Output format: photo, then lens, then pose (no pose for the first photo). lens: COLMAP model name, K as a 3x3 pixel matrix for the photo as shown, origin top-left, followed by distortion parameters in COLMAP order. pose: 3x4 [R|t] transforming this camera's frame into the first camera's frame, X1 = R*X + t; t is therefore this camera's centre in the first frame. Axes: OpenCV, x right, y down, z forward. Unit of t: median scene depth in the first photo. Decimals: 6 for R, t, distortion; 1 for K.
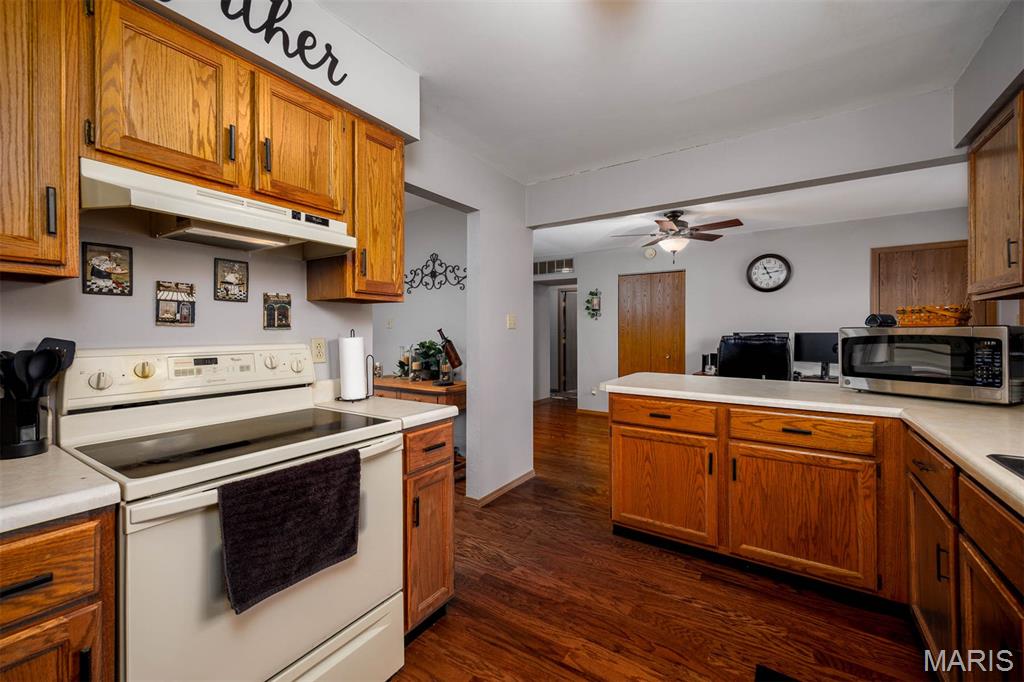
lens RADIAL K [[414.0, 0, 513.2], [0, 414.0, 331.3], [0, 0, 1]] dist [0.008129, -0.000467]
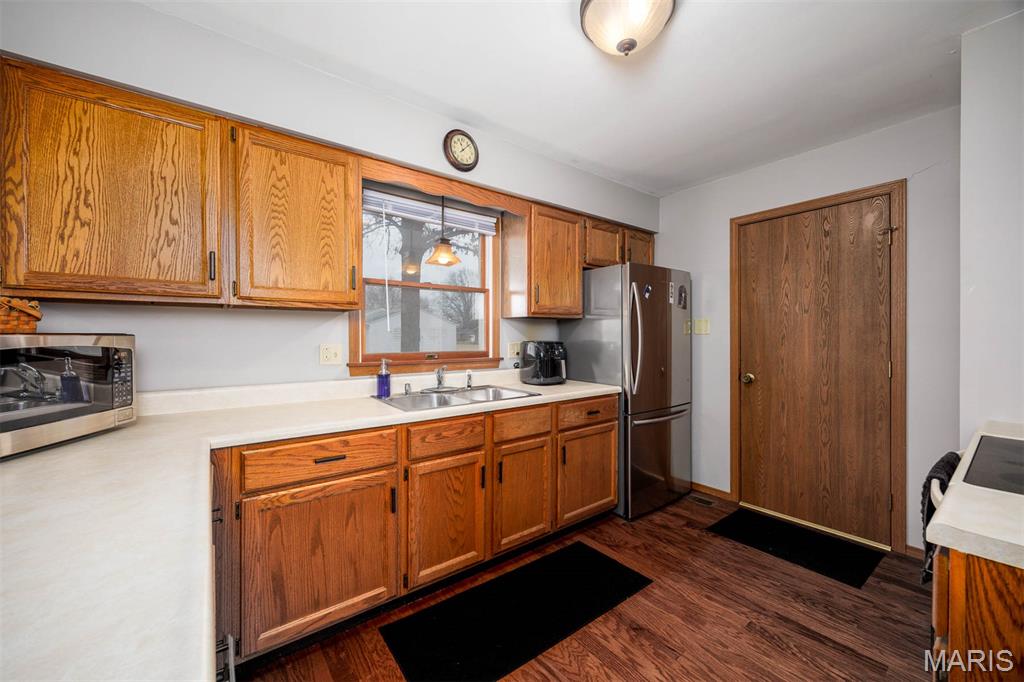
lens RADIAL K [[395.5, 0, 515.4], [0, 395.5, 339.8], [0, 0, 1]] dist [0.003411, -0.000128]
pose [[-0.947671, 0.002748, 0.319238, 0.120270], [0.004526, 0.999978, 0.004828, -0.002260], [-0.319218, 0.006021, -0.947662, 1.398986]]
